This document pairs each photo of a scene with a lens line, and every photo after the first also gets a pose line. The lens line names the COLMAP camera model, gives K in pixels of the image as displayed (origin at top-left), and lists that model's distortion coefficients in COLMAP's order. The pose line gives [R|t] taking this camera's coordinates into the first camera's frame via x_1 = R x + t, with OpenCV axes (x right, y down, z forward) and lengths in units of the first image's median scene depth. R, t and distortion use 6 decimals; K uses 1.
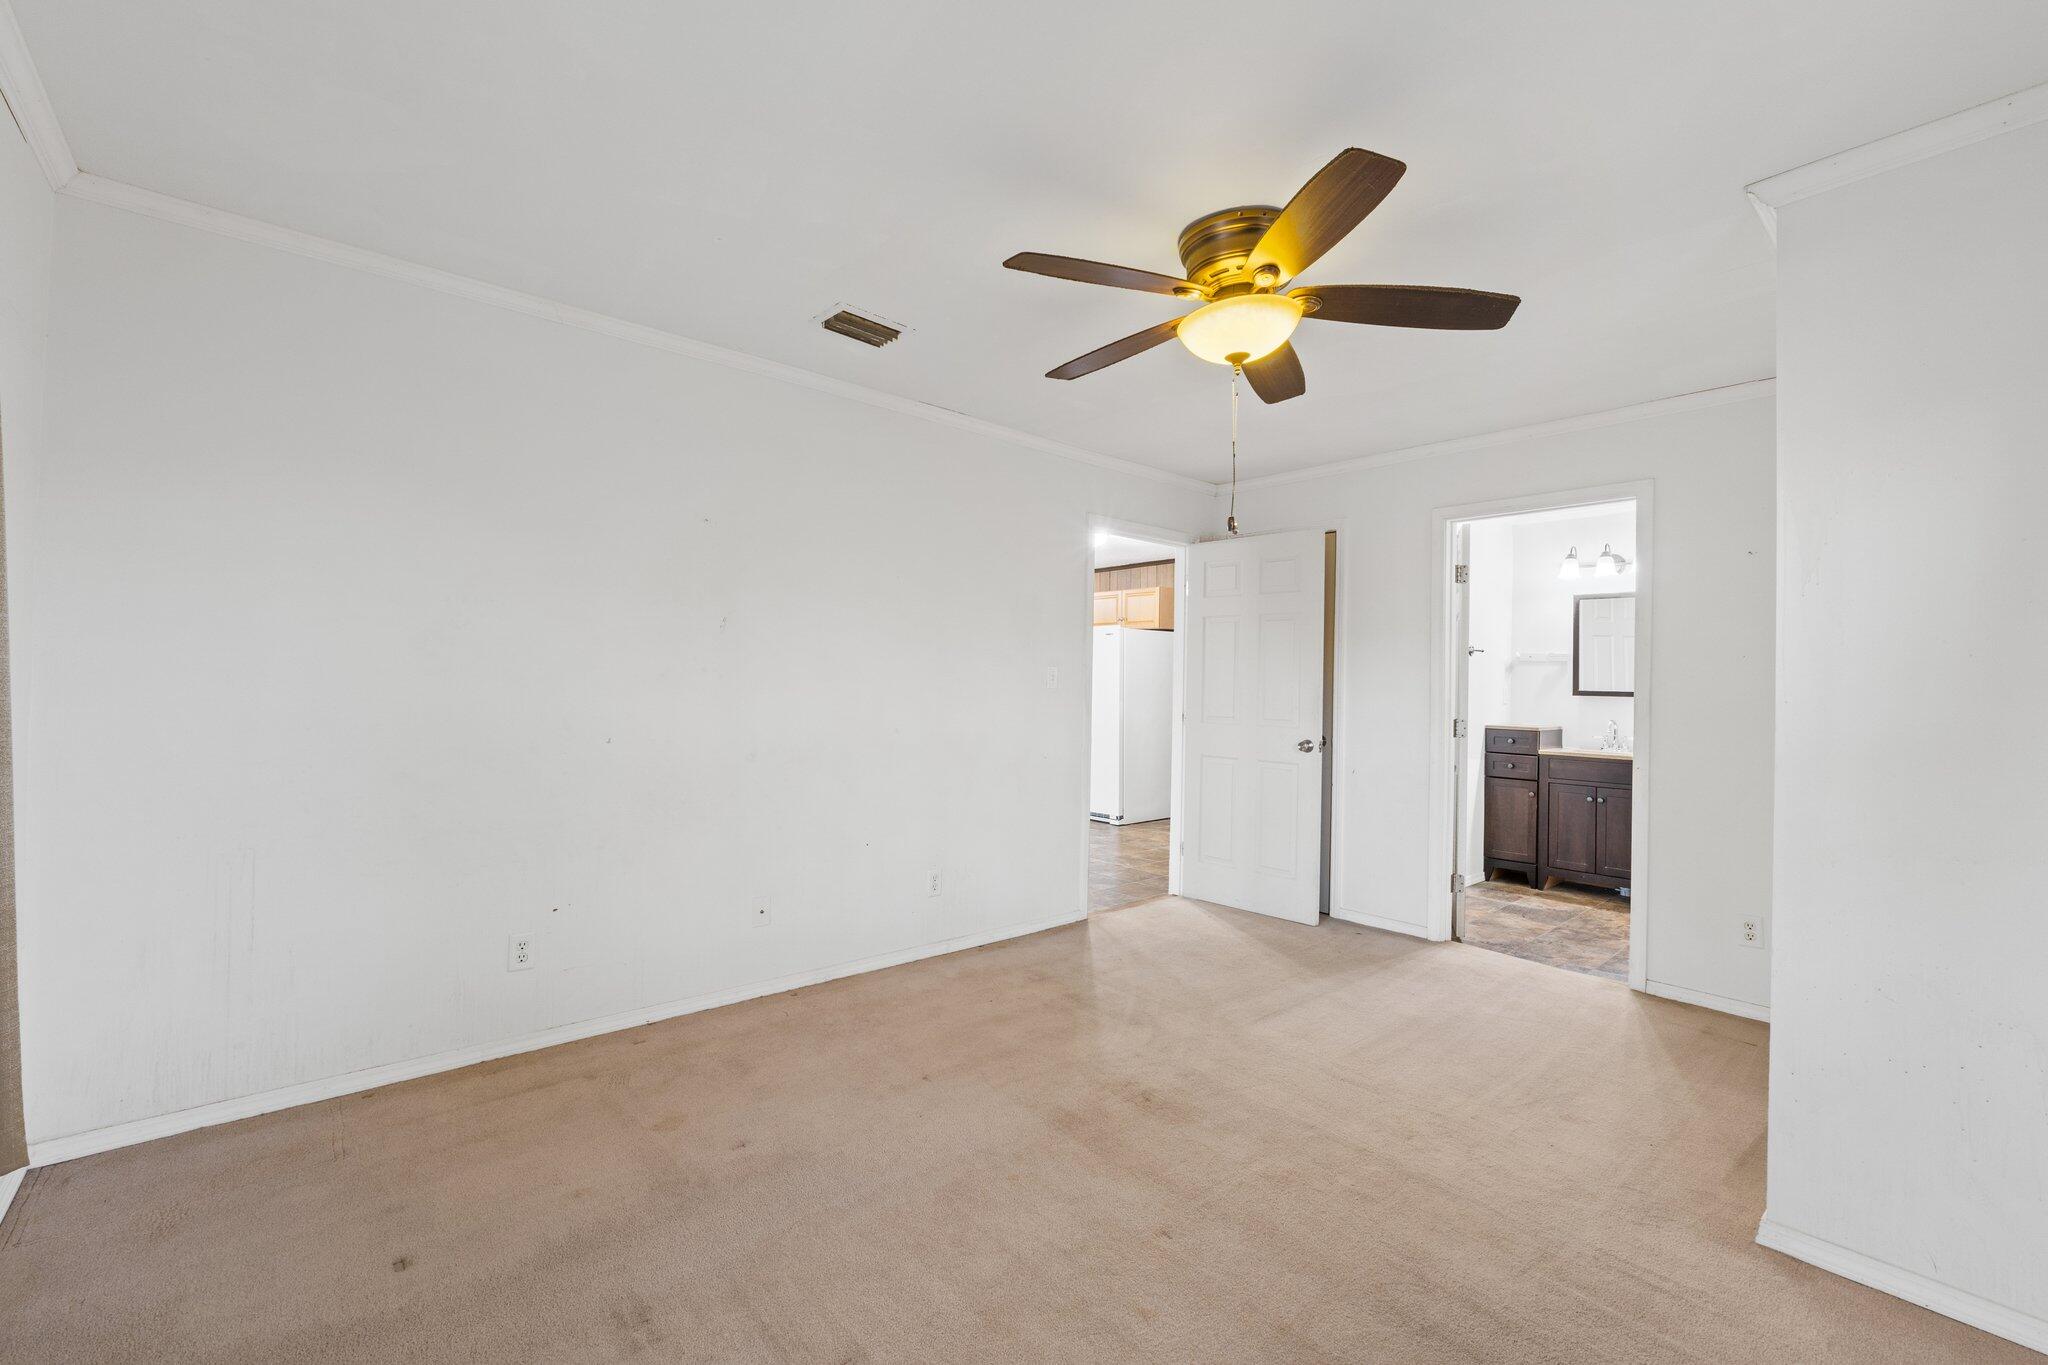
lens RADIAL K [[862.0, 0, 996.5], [0, 862.0, 675.0], [0, 0, 1]] dist [-0.006595, -0.000072]
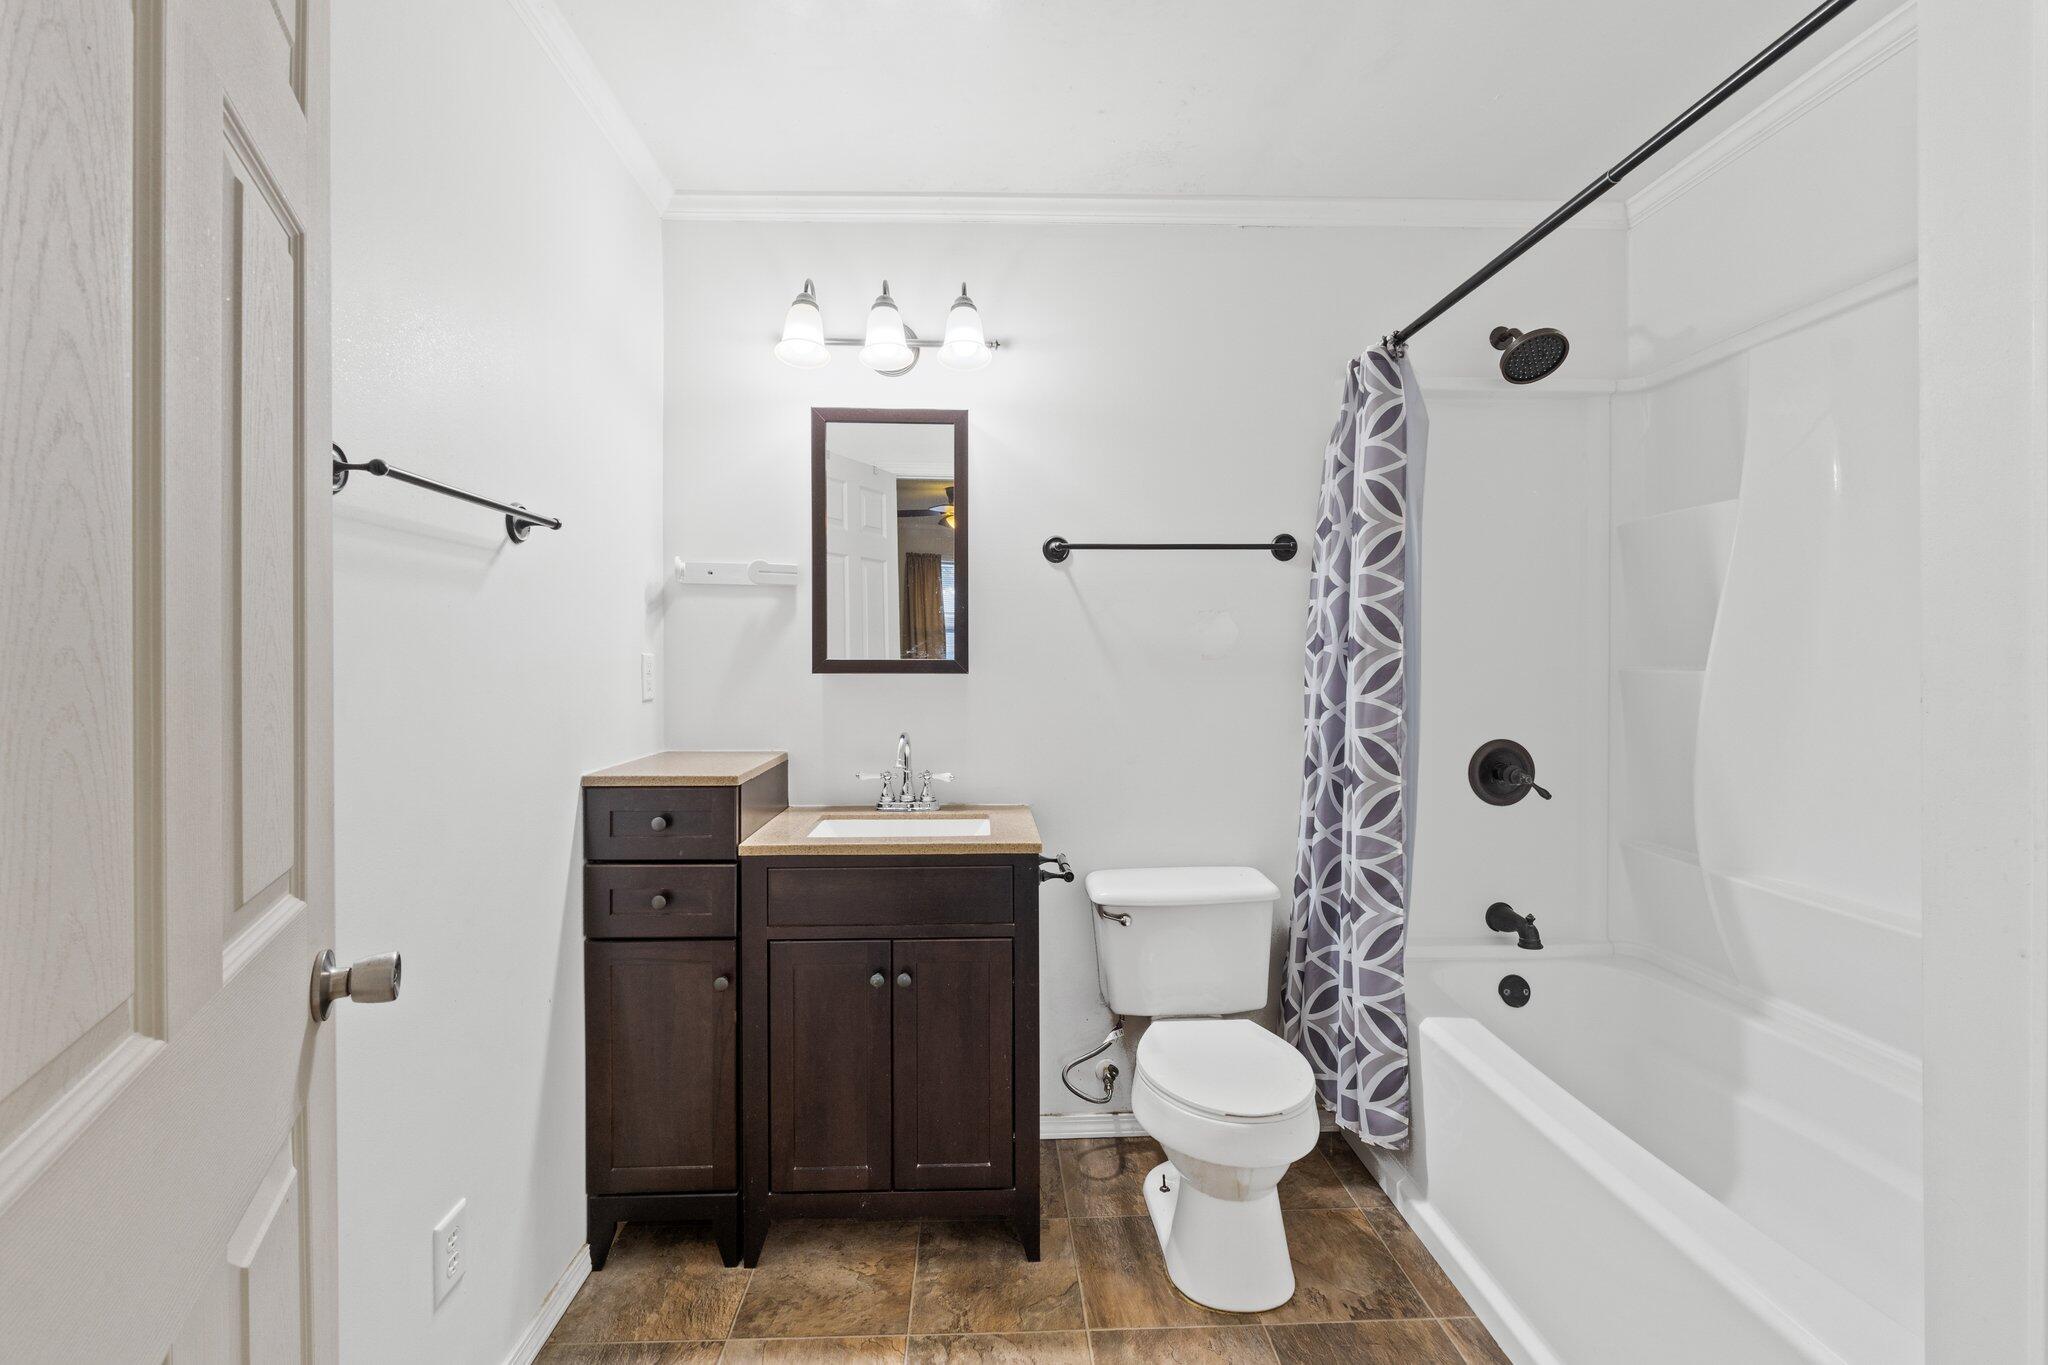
lens RADIAL K [[888.6, 0, 1015.9], [0, 888.6, 657.9], [0, 0, 1]] dist [-0.007998, -0.000026]
pose [[0.625226, -0.015792, 0.780284, 0.437868], [0.008776, 0.999874, 0.013203, 0.013291], [-0.780394, -0.001407, 0.625286, 0.712543]]
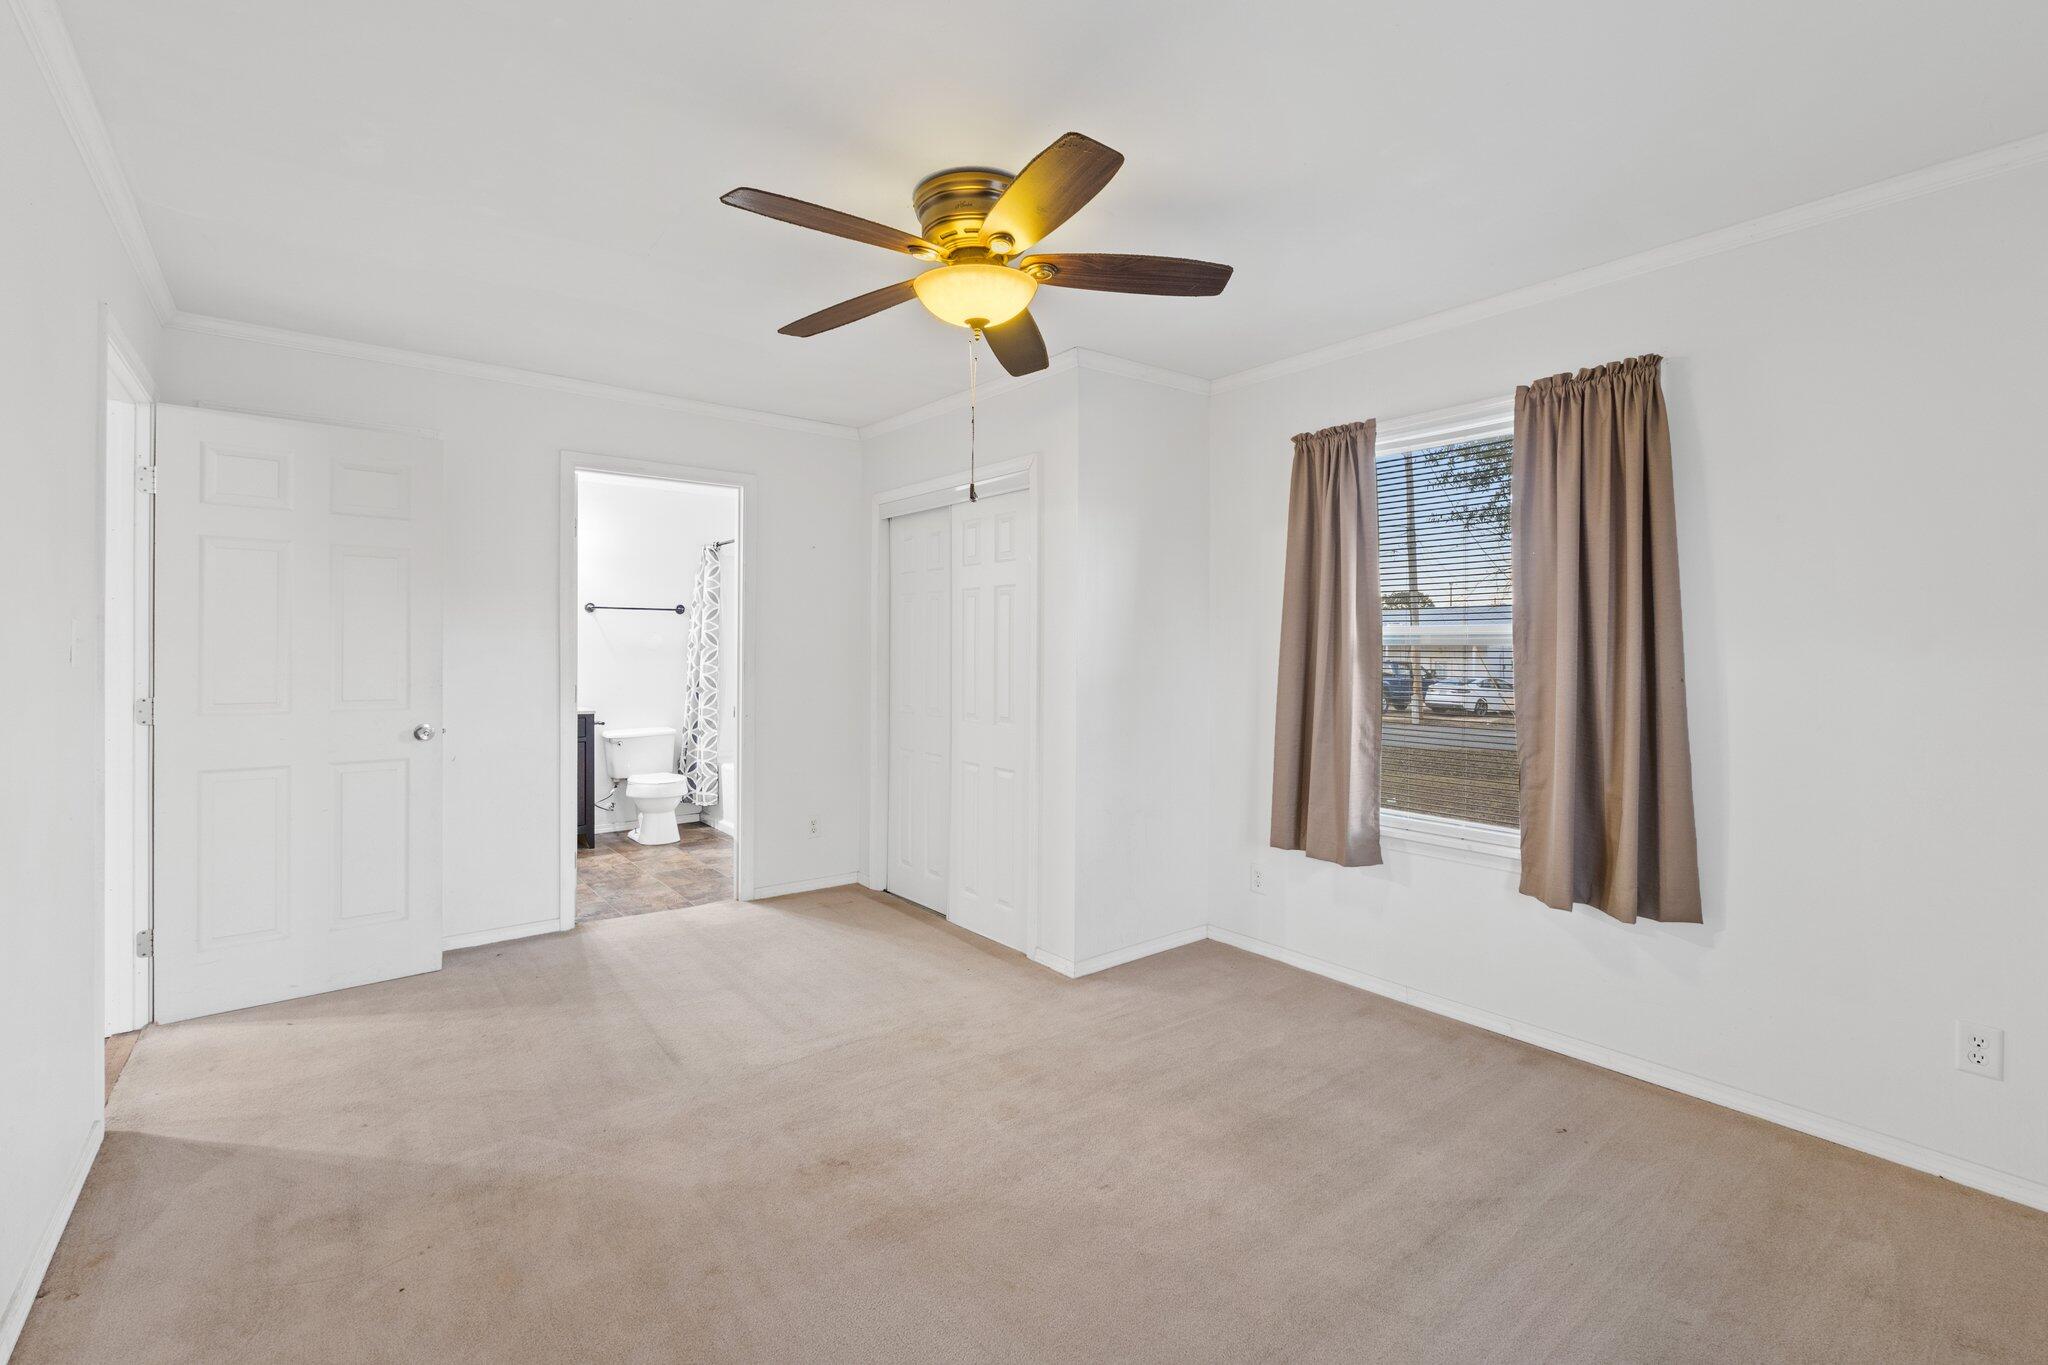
lens RADIAL K [[888.6, 0, 1015.9], [0, 888.6, 657.9], [0, 0, 1]] dist [-0.007998, -0.000026]
pose [[0.031915, -0.025249, 0.999172, -0.312004], [-0.010196, 0.999621, 0.025586, -0.003846], [-0.999439, -0.011004, 0.031645, 0.394340]]
